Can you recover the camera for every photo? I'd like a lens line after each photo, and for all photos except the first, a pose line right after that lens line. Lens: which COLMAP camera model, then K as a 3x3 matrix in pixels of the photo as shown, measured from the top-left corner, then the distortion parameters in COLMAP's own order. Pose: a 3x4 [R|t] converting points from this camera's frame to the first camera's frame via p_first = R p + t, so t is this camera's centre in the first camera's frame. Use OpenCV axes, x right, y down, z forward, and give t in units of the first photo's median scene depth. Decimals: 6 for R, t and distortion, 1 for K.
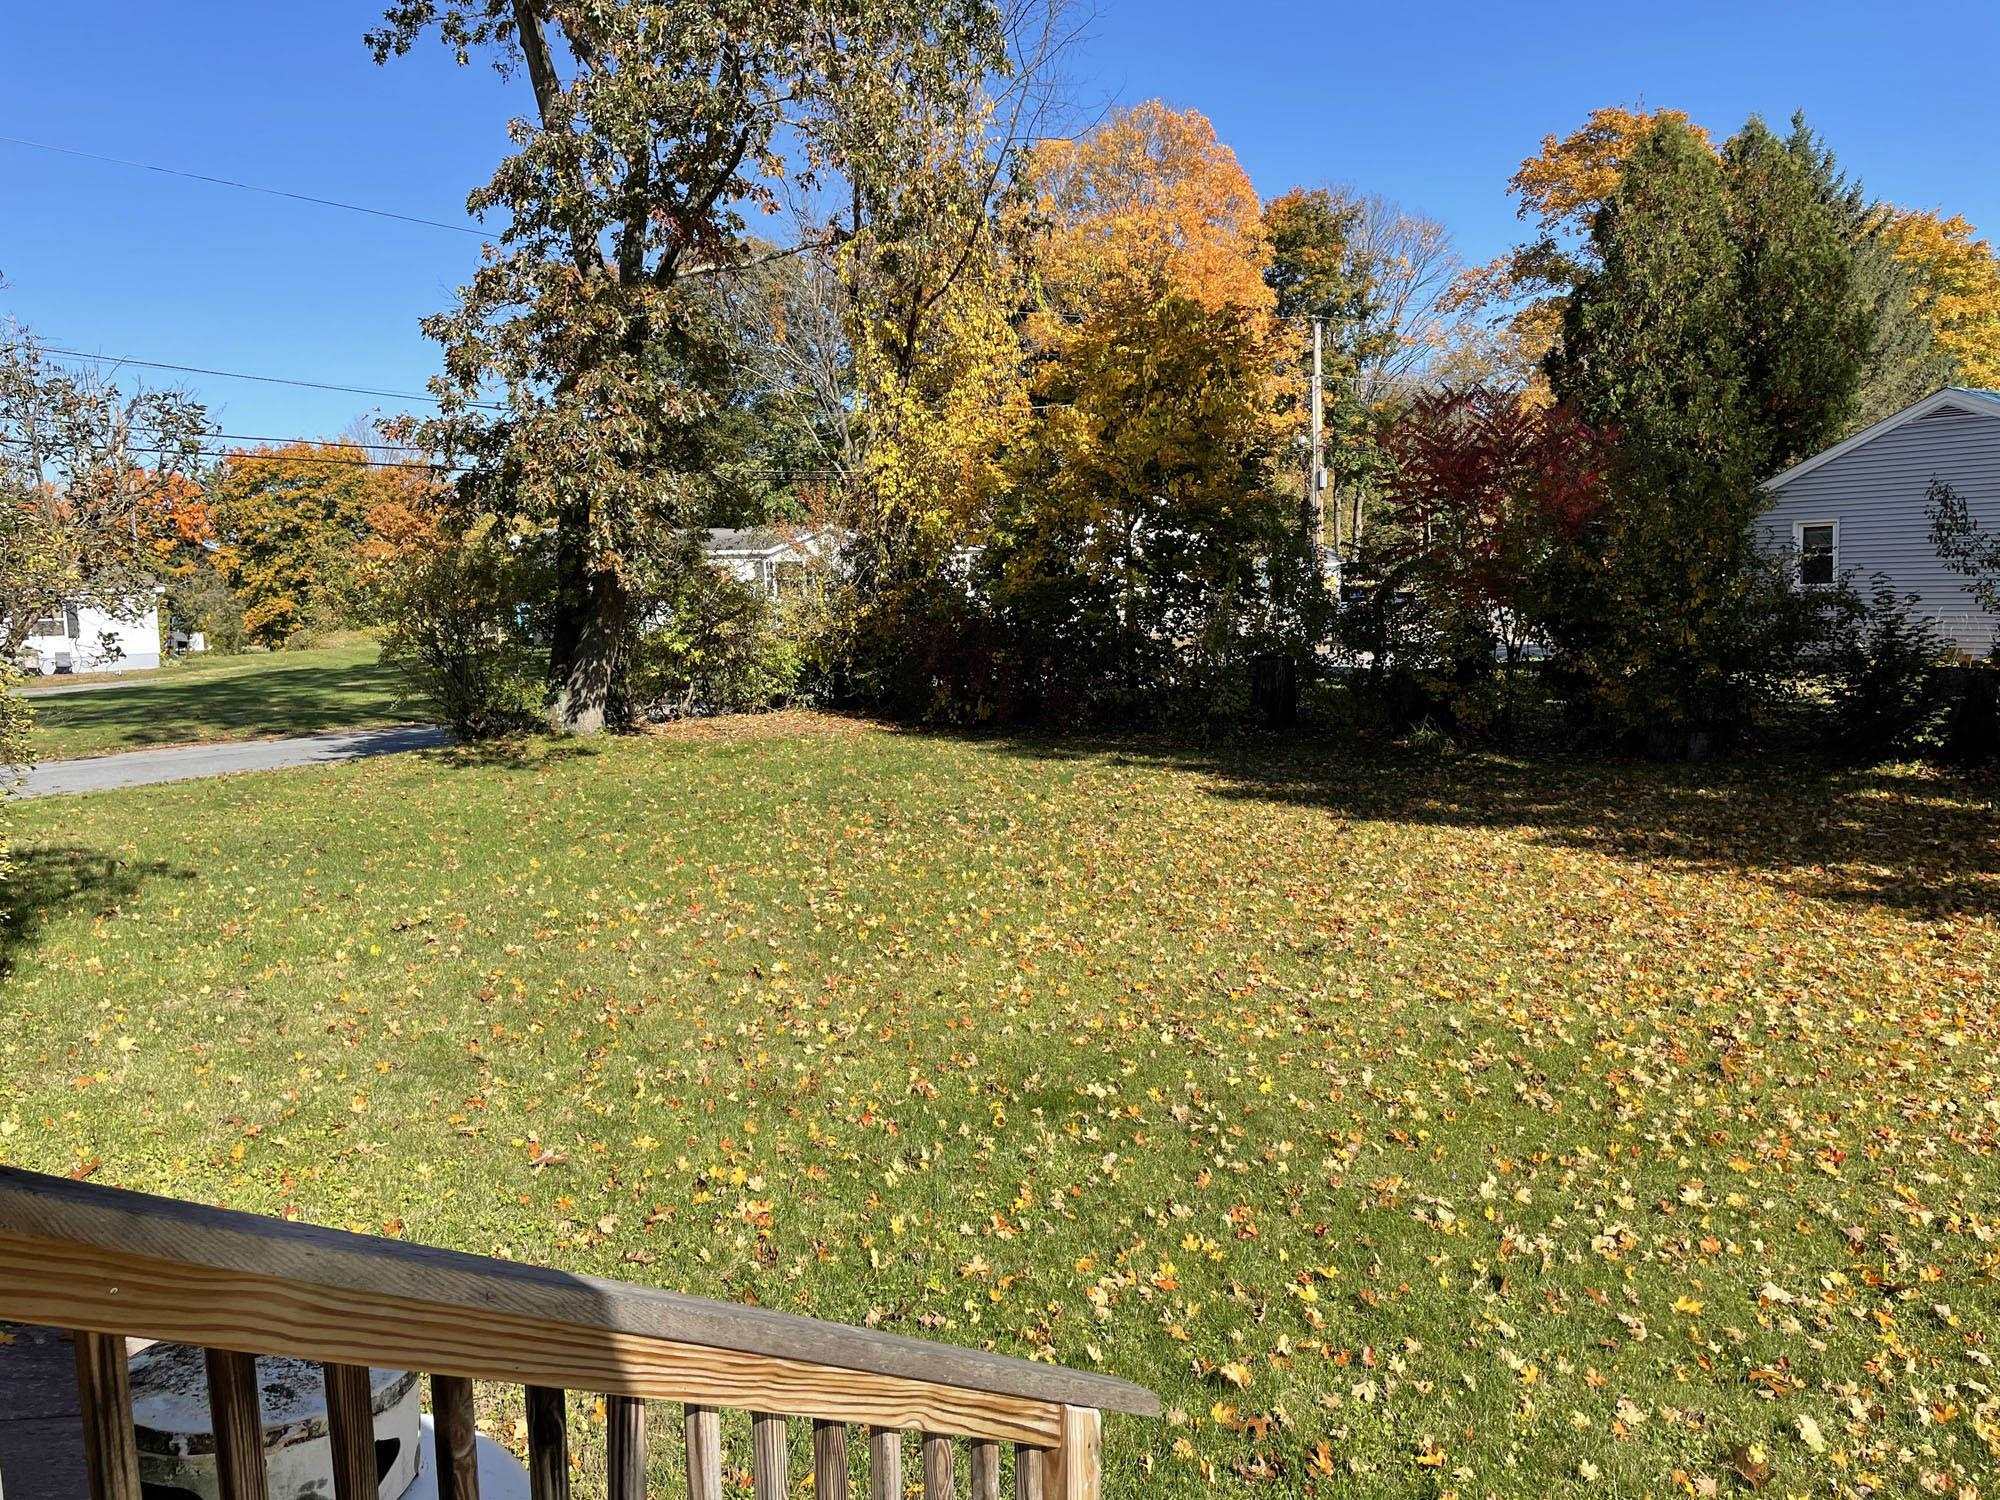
lens RADIAL K [[1489.4, 0, 996.9], [0, 1489.4, 737.8], [0, 0, 1]] dist [0.006179, -0.001020]
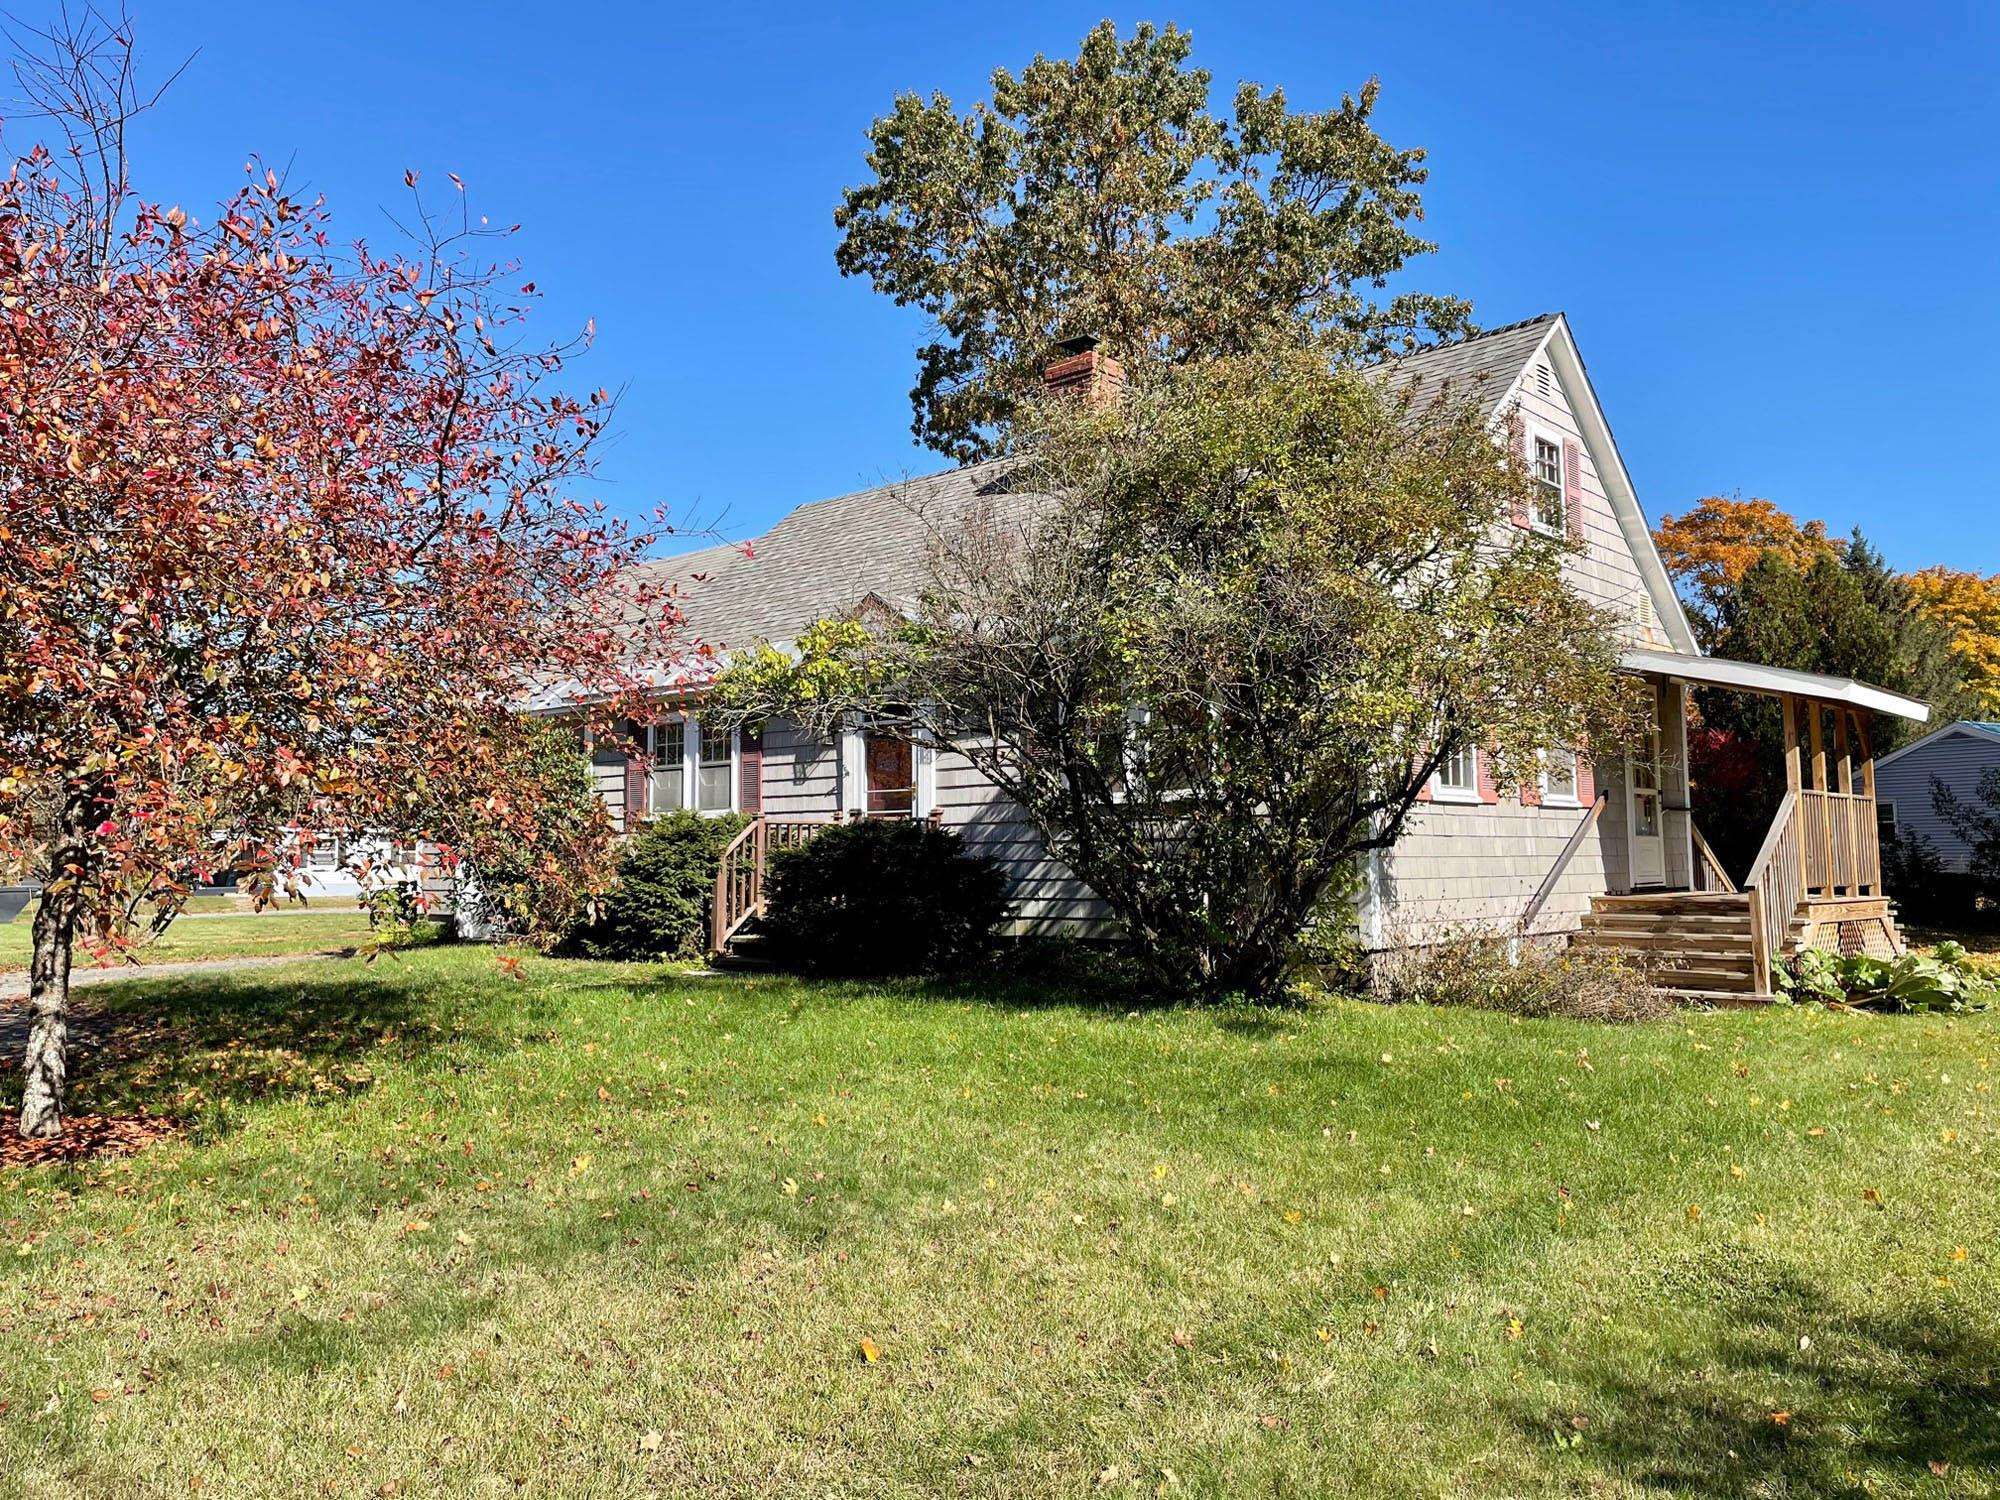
lens RADIAL K [[1470.8, 0, 991.5], [0, 1470.8, 721.0], [0, 0, 1]] dist [0.089352, -0.107986]
pose [[0.997791, 0.022522, -0.062494, -0.147526], [-0.034011, 0.981315, -0.189377, 0.052389], [0.057061, 0.191084, 0.979914, -0.311731]]
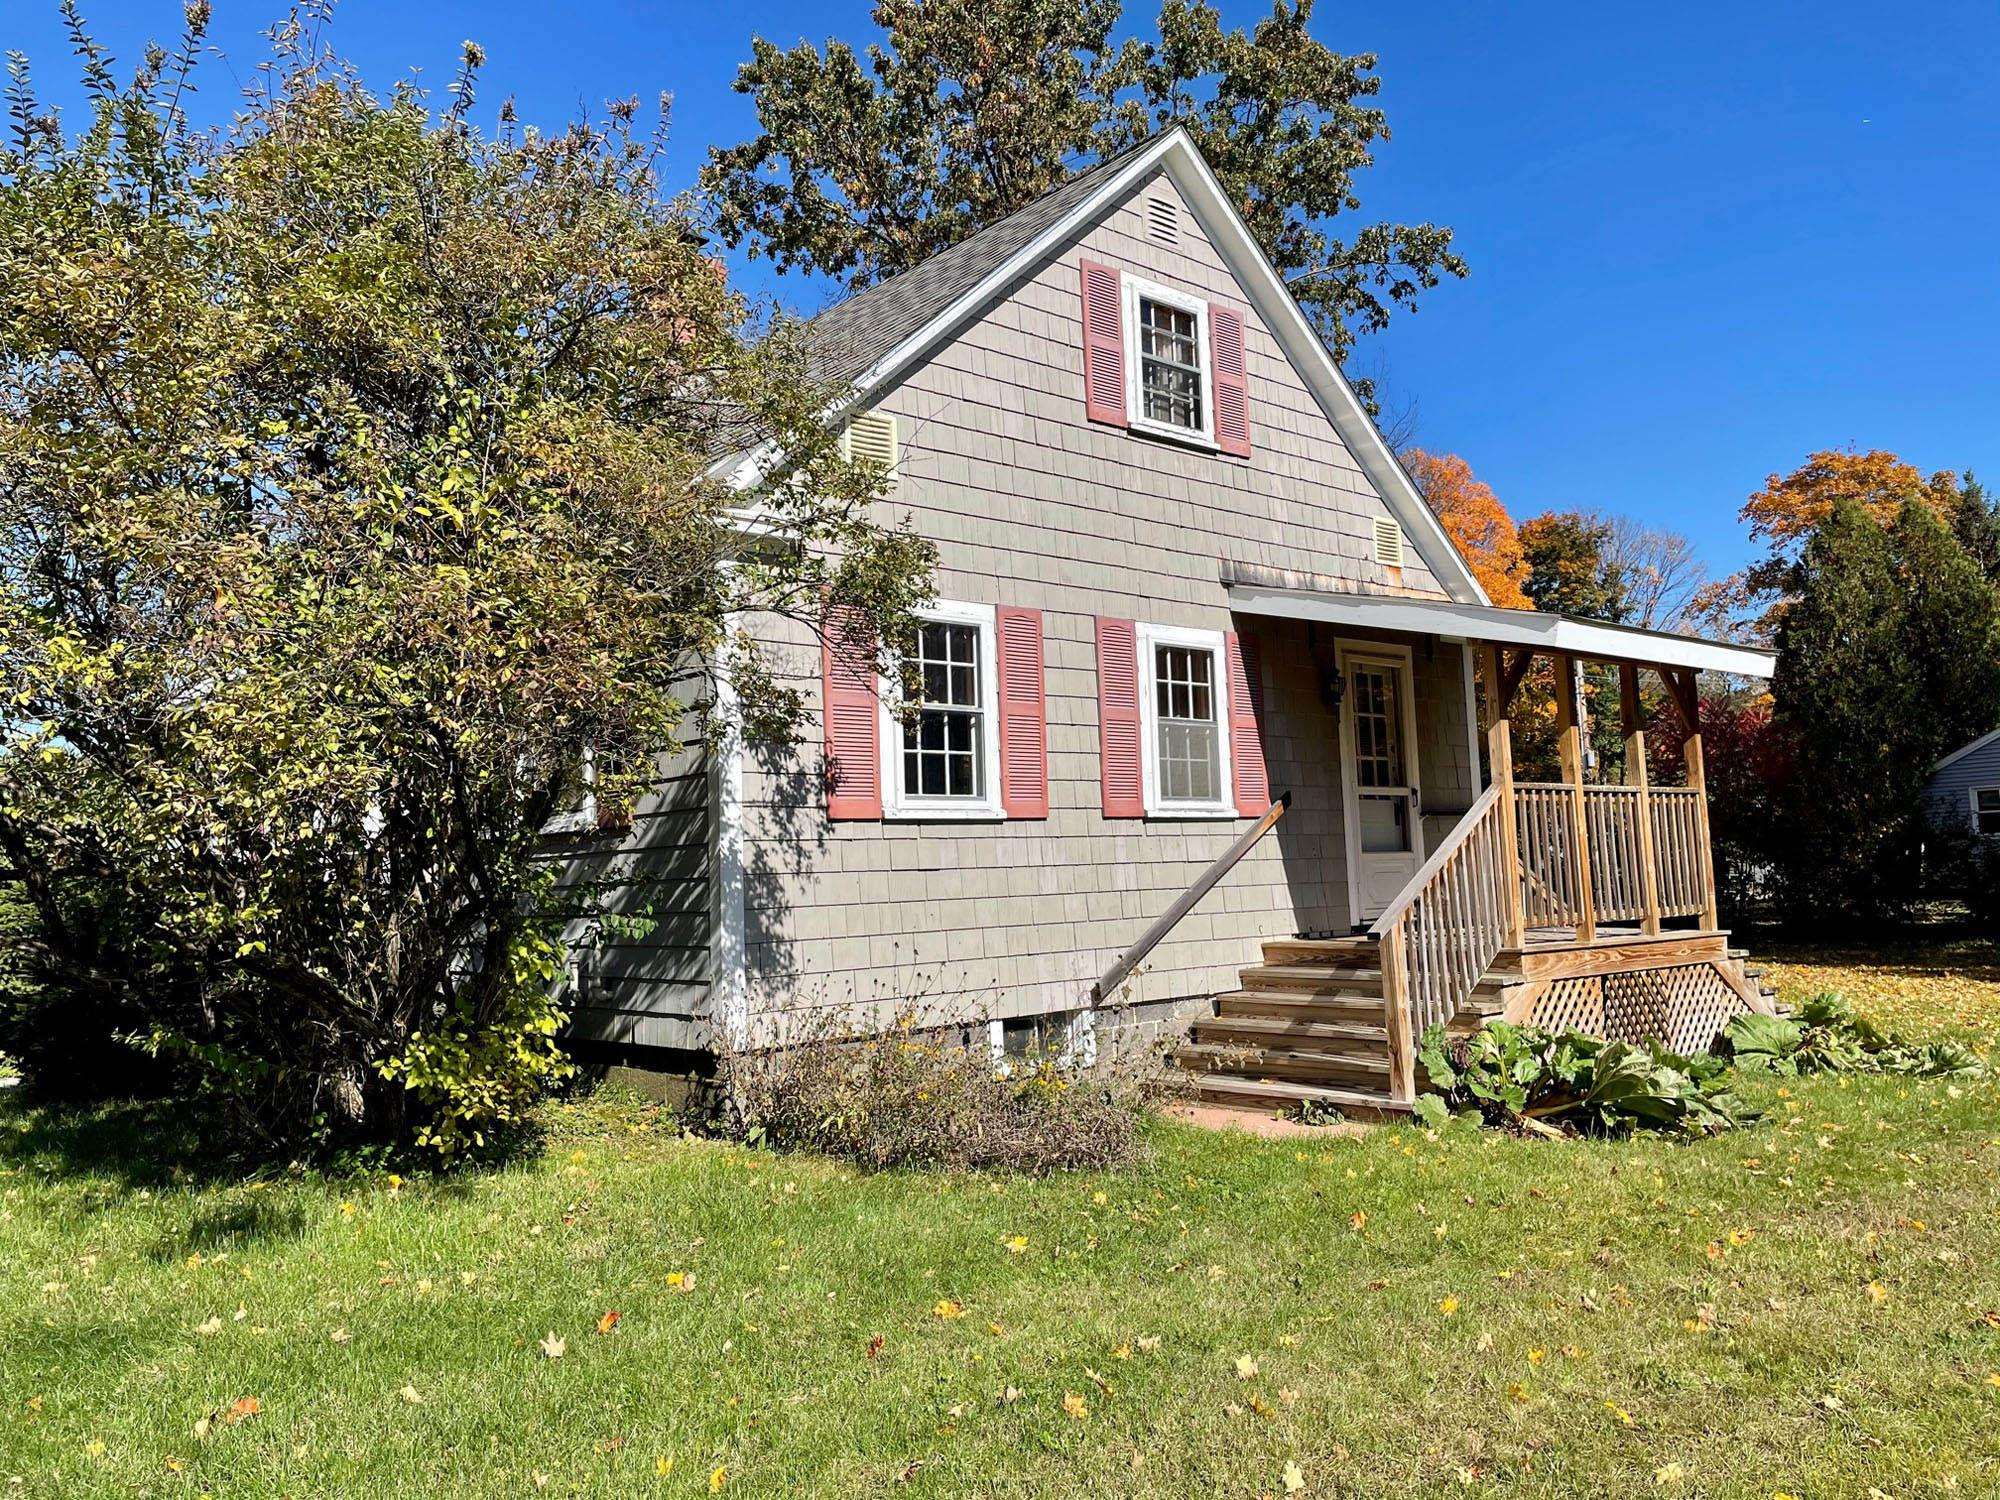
lens RADIAL K [[1470.8, 0, 991.5], [0, 1470.8, 721.0], [0, 0, 1]] dist [0.089352, -0.107986]
pose [[0.985988, -0.017171, -0.165929, -0.052379], [-0.016209, 0.980119, -0.197747, 0.038205], [0.166026, 0.197665, 0.966107, -0.225169]]
